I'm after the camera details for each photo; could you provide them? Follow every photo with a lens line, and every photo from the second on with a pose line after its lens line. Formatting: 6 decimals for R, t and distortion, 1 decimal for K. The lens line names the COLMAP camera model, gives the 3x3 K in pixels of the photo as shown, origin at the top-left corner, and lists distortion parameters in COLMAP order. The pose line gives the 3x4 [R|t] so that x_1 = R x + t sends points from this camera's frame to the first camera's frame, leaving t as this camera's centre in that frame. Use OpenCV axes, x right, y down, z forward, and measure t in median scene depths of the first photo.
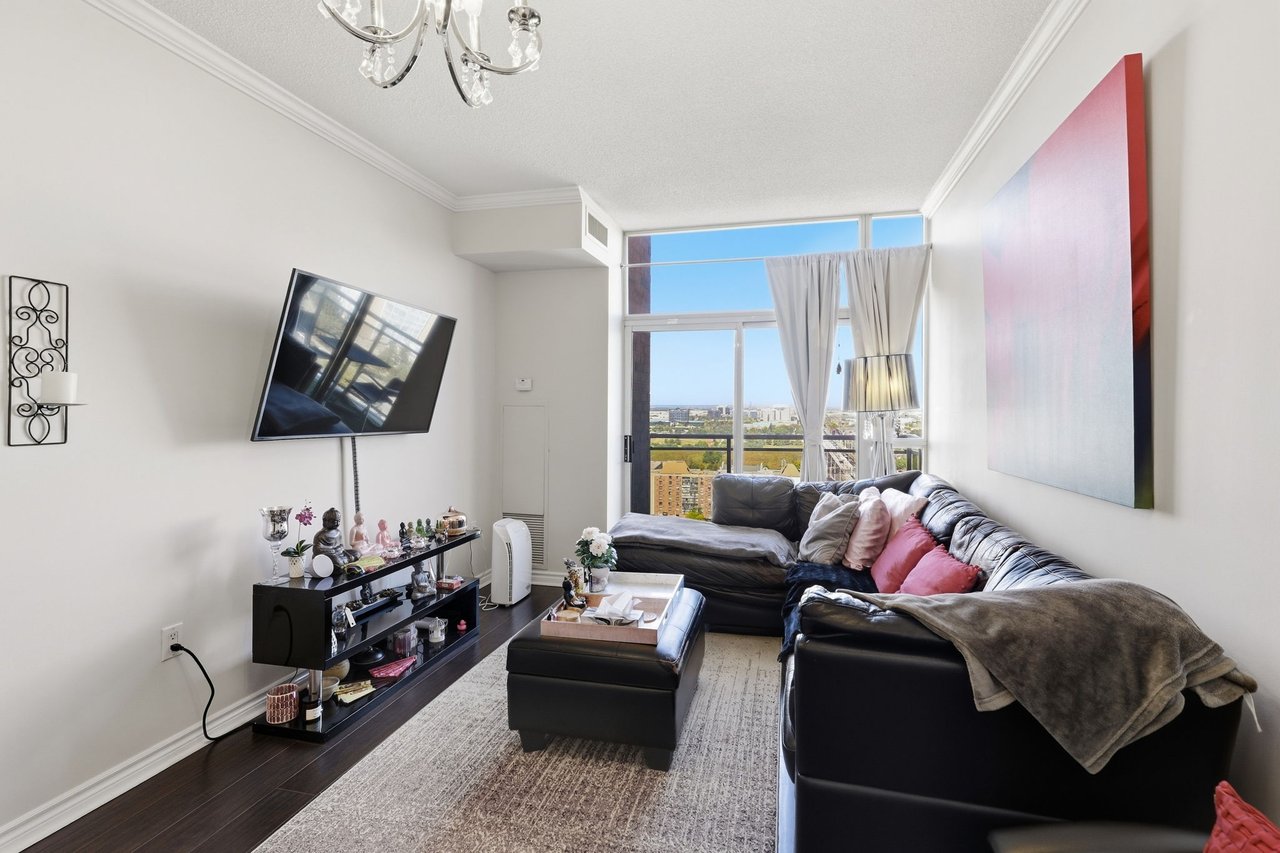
lens RADIAL K [[578.2, 0, 644.9], [0, 578.2, 415.8], [0, 0, 1]] dist [0.001667, 0.000006]
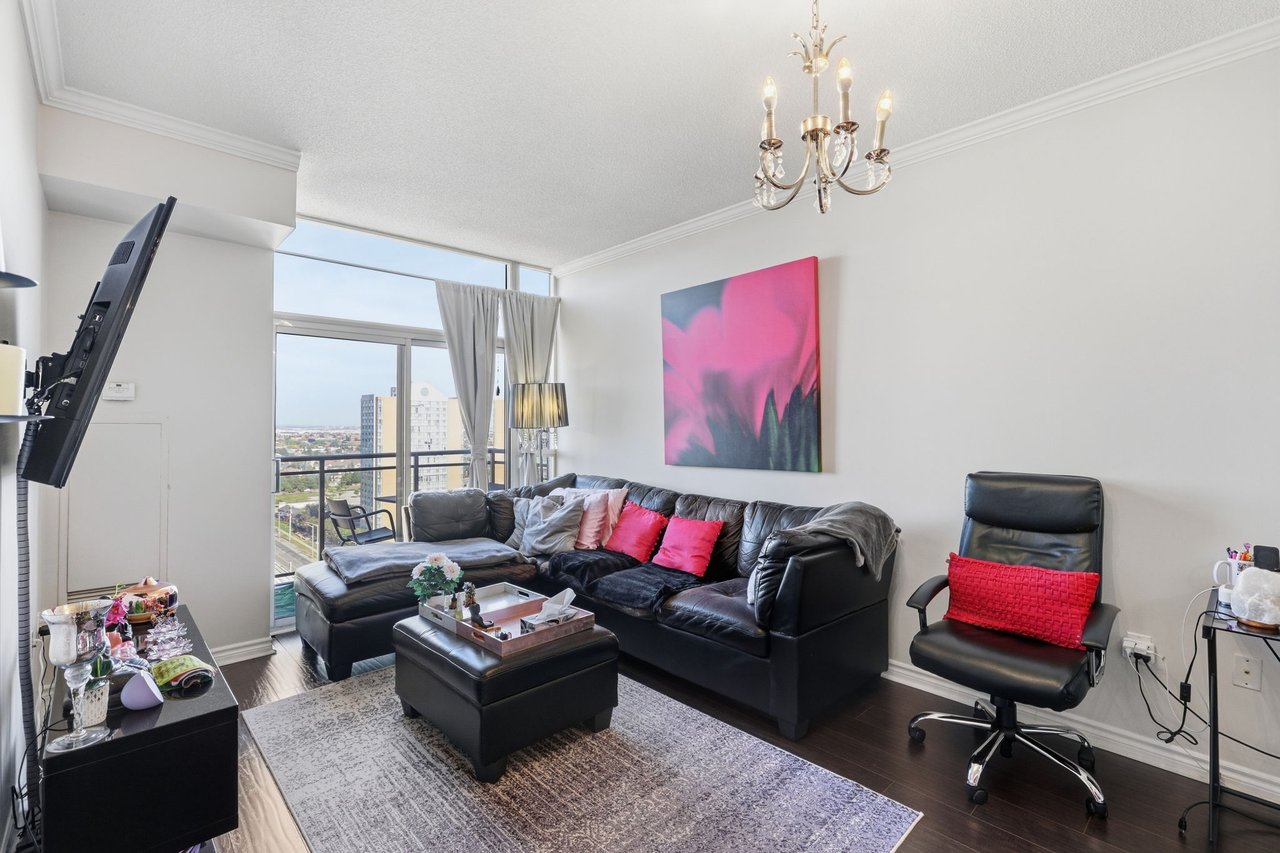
lens RADIAL K [[576.8, 0, 640.0], [0, 576.8, 426.5], [0, 0, 1]] dist [0.002620, 0.000347]
pose [[0.553635, -0.003532, 0.832752, -0.474047], [0.013112, 0.999904, -0.004476, -0.002231], [-0.832656, 0.013397, 0.553629, 0.141035]]
